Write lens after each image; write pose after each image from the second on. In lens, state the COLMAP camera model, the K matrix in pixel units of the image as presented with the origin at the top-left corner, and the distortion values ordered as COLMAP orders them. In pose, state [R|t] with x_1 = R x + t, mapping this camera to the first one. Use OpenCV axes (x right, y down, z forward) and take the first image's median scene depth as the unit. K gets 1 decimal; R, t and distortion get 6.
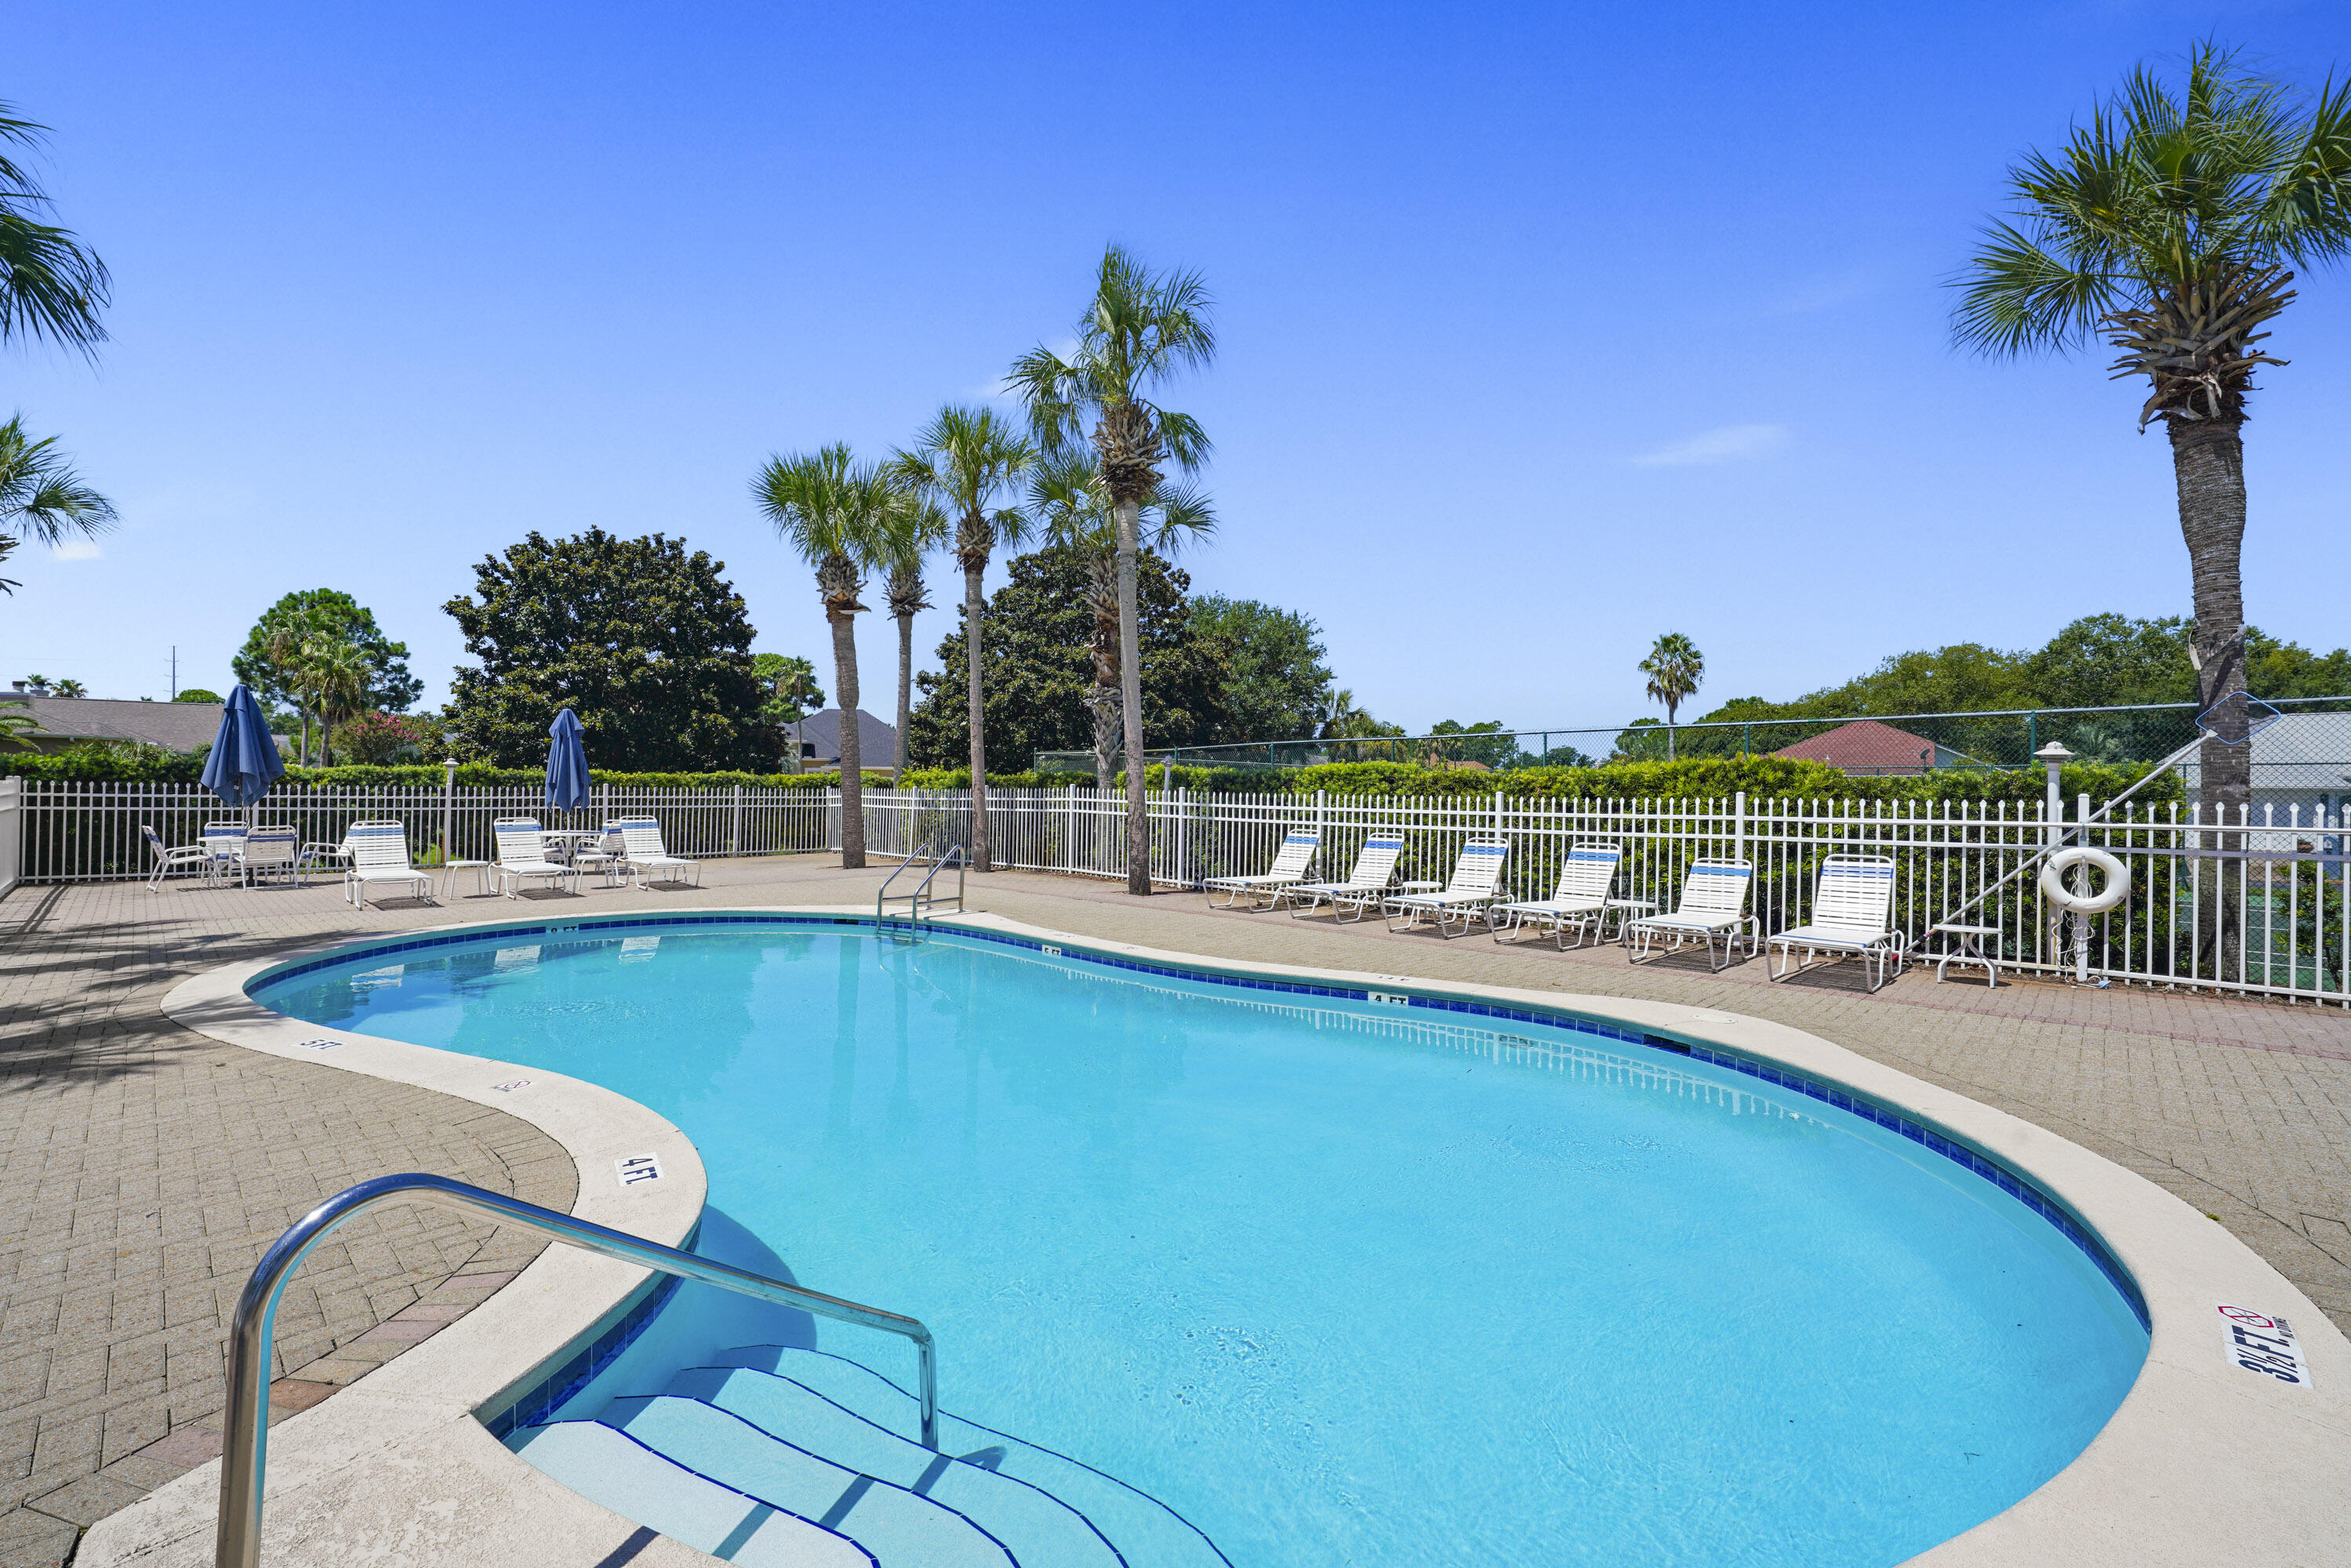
lens RADIAL K [[1008.6, 0, 1168.7], [0, 1008.6, 789.6], [0, 0, 1]] dist [-0.015387, 0.000038]
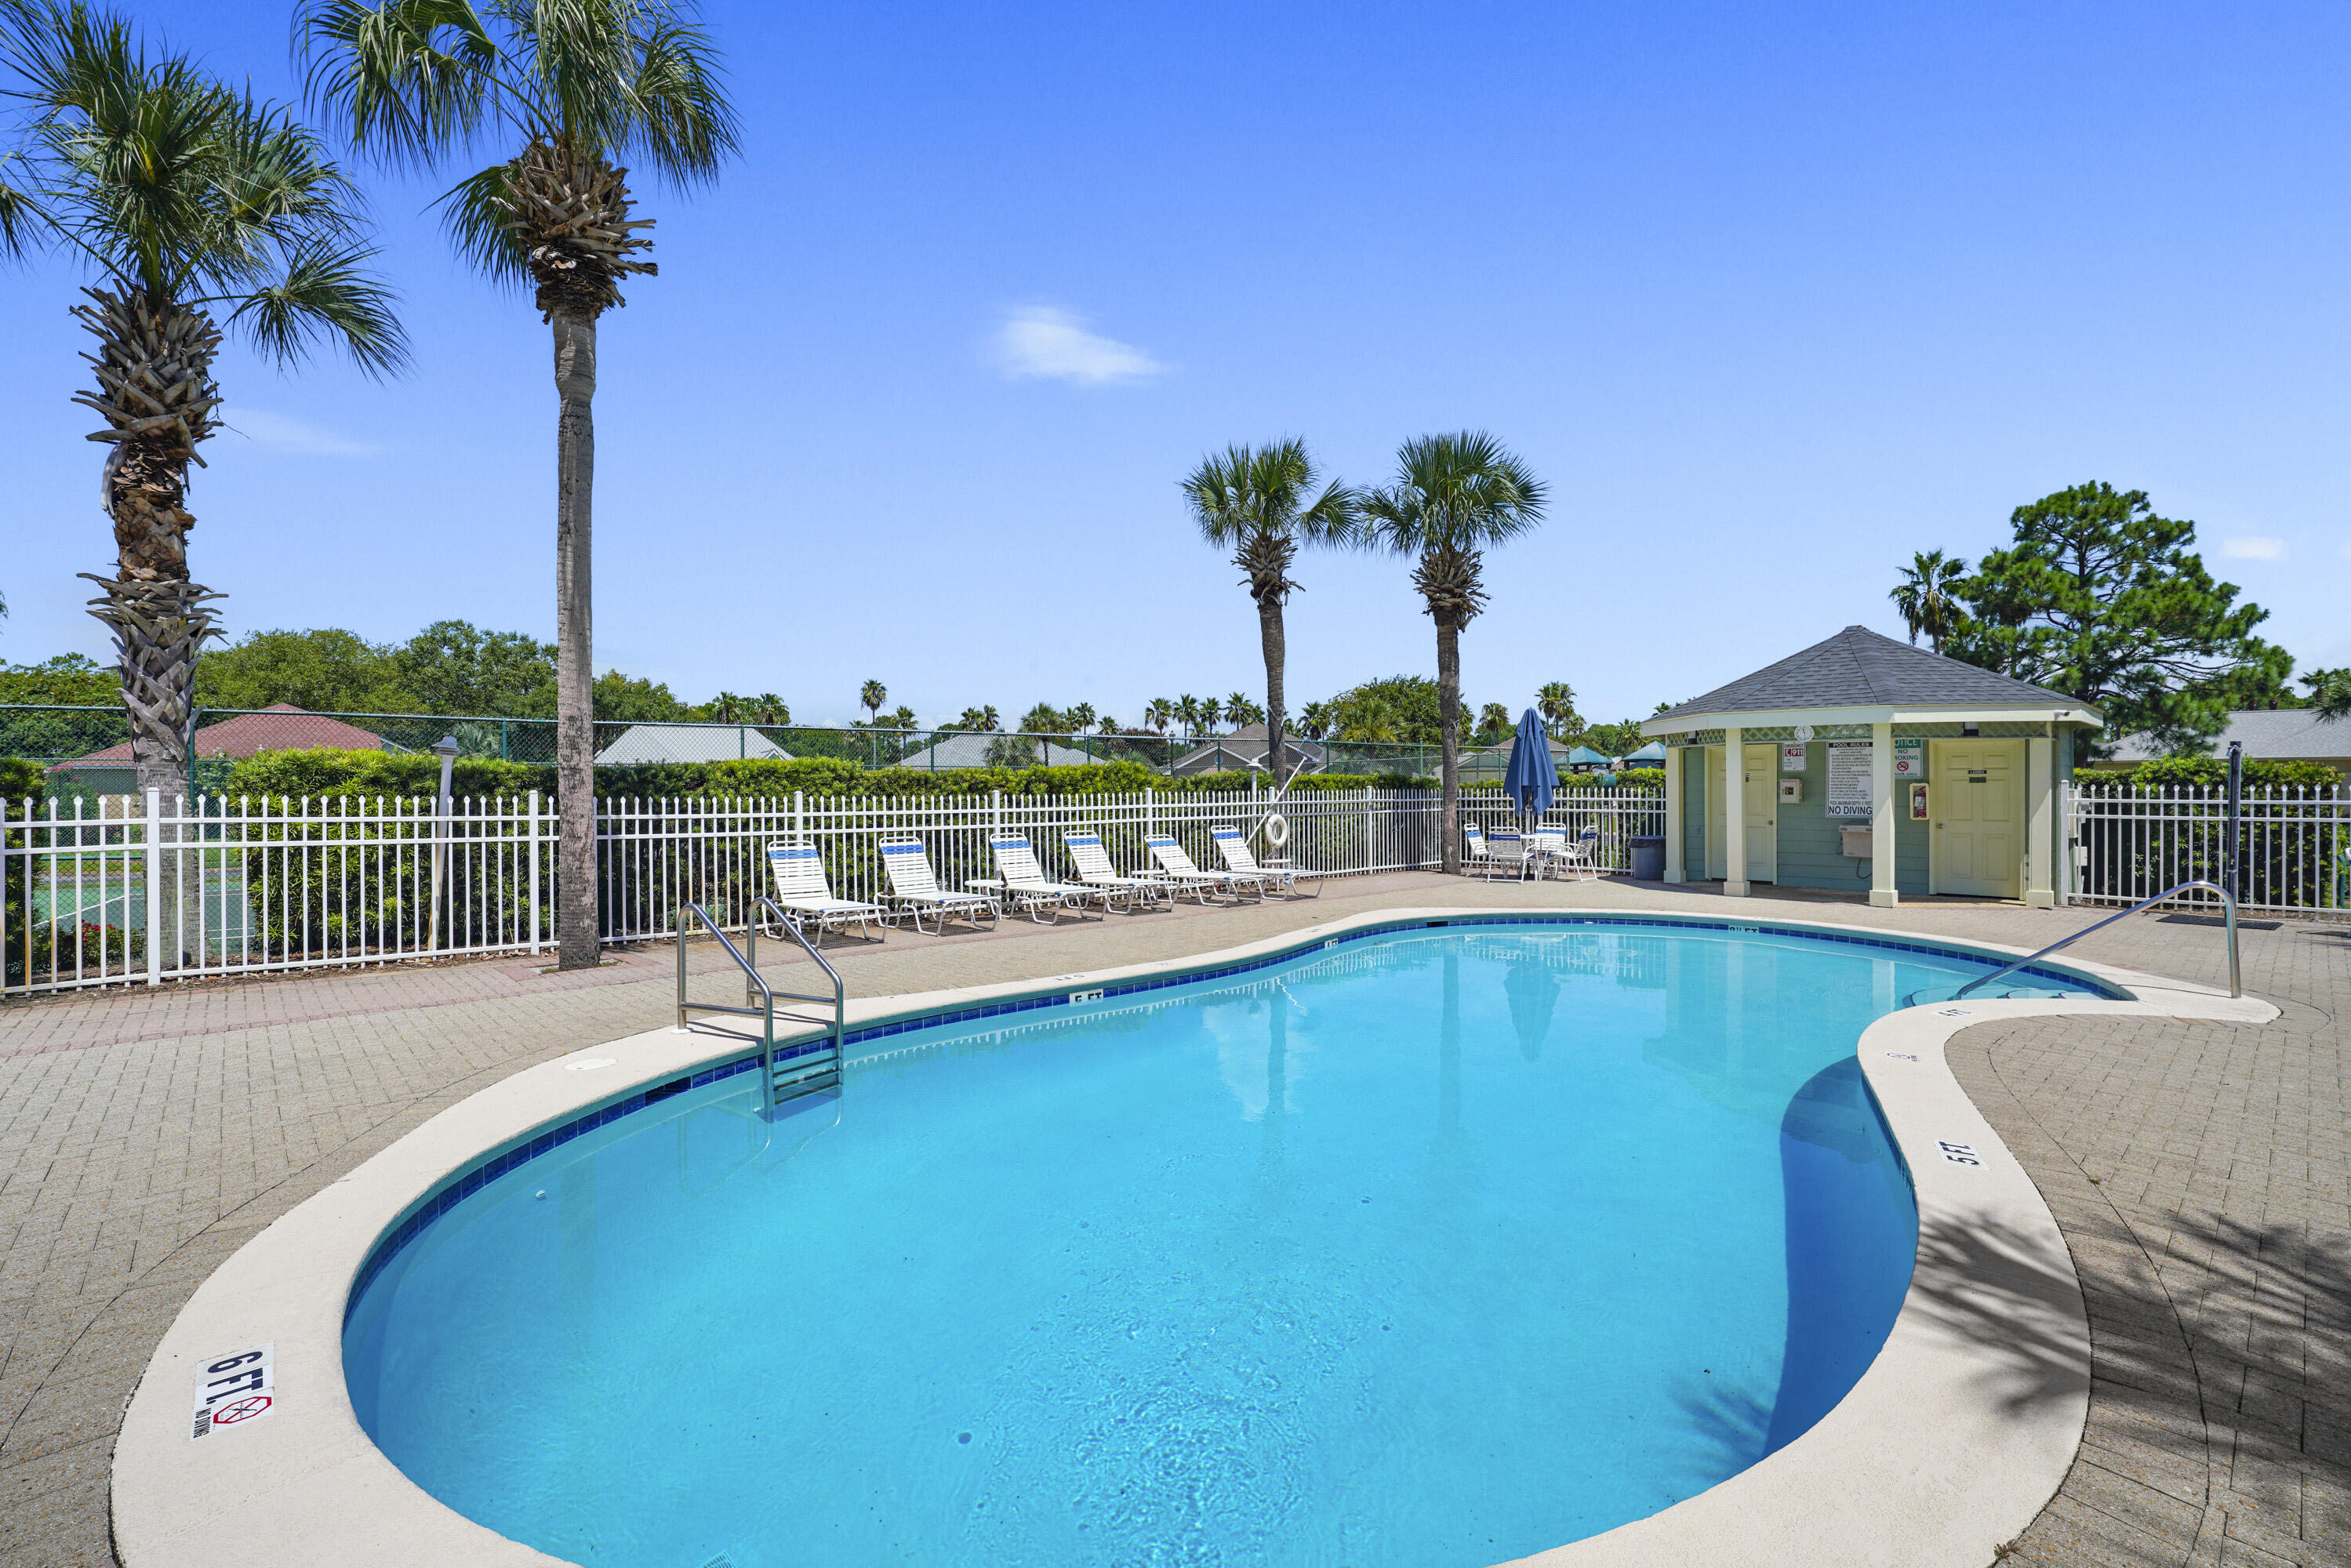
lens RADIAL K [[1058.5, 0, 1169.5], [0, 1058.5, 783.6], [0, 0, 1]] dist [0.003245, 0.002994]
pose [[0.037457, -0.007102, 0.999273, -0.579455], [0.005199, 0.999963, 0.006913, -0.008717], [-0.999285, 0.004936, 0.037493, 0.558557]]
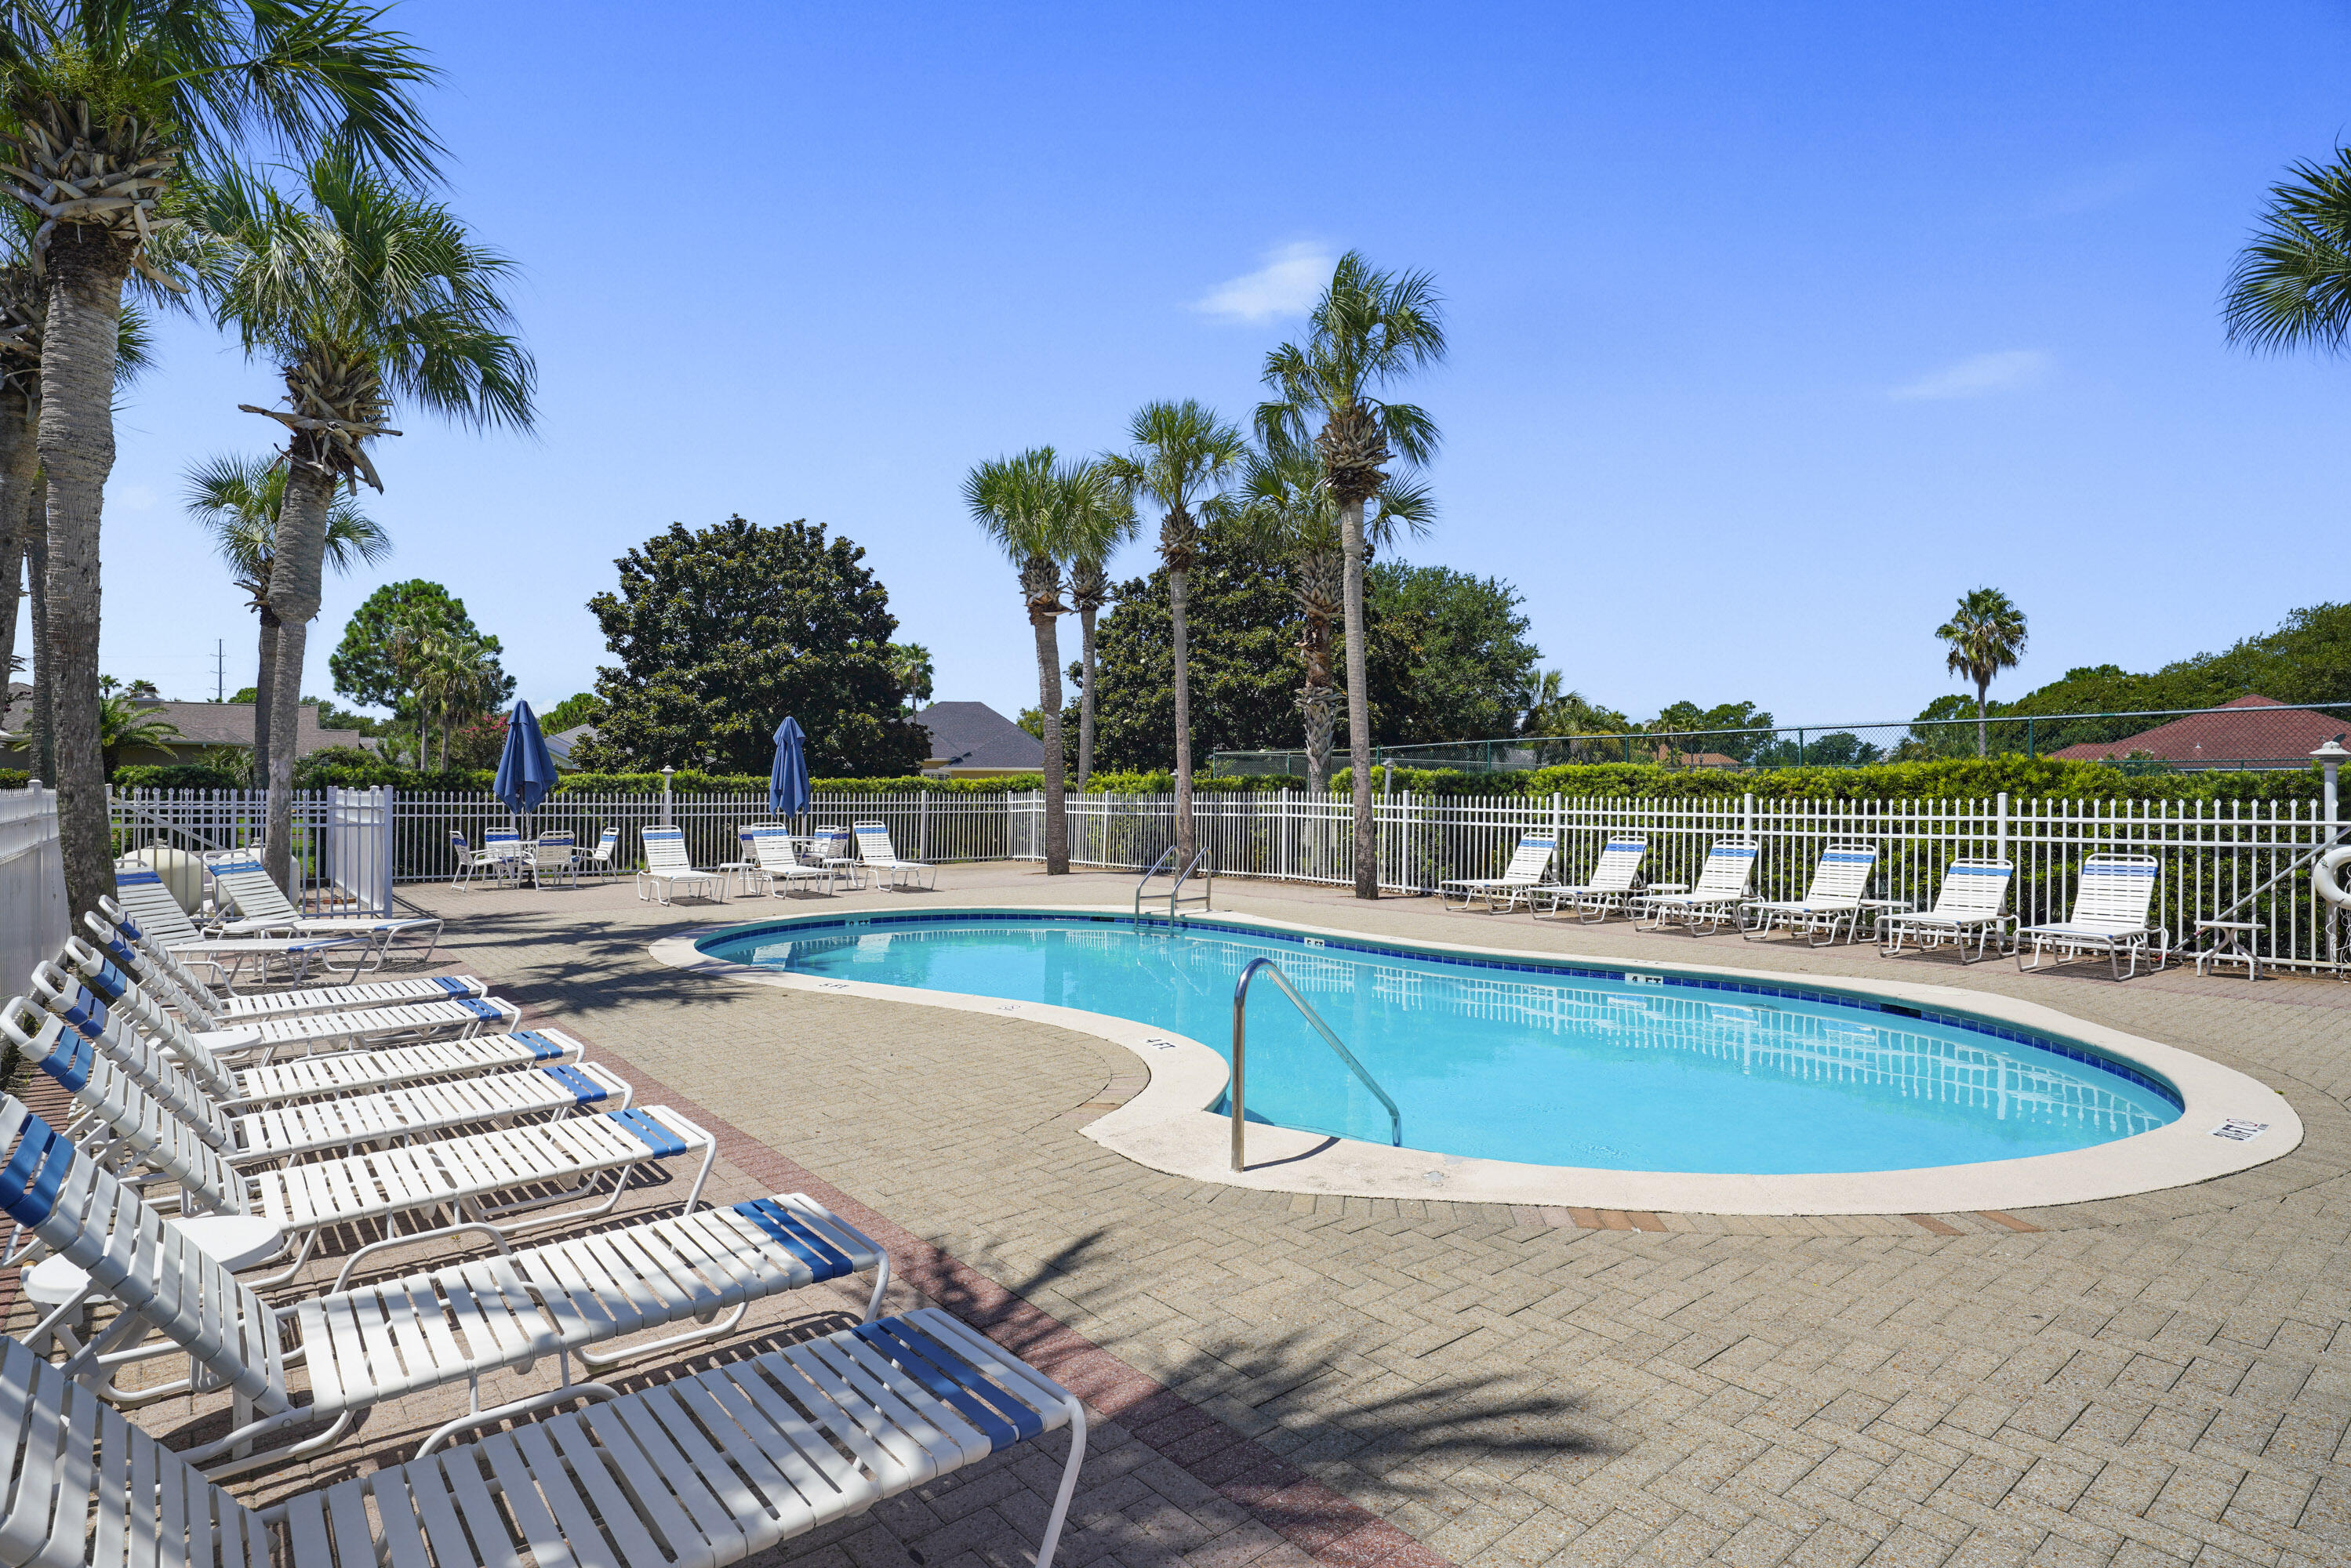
lens RADIAL K [[1233.9, 0, 1168.8], [0, 1233.9, 791.3], [0, 0, 1]] dist [0.001326, -0.003695]
pose [[0.992363, -0.005518, -0.123230, -0.064183], [0.005415, 0.999985, -0.001167, -0.001282], [0.123235, 0.000491, 0.992377, -0.201182]]
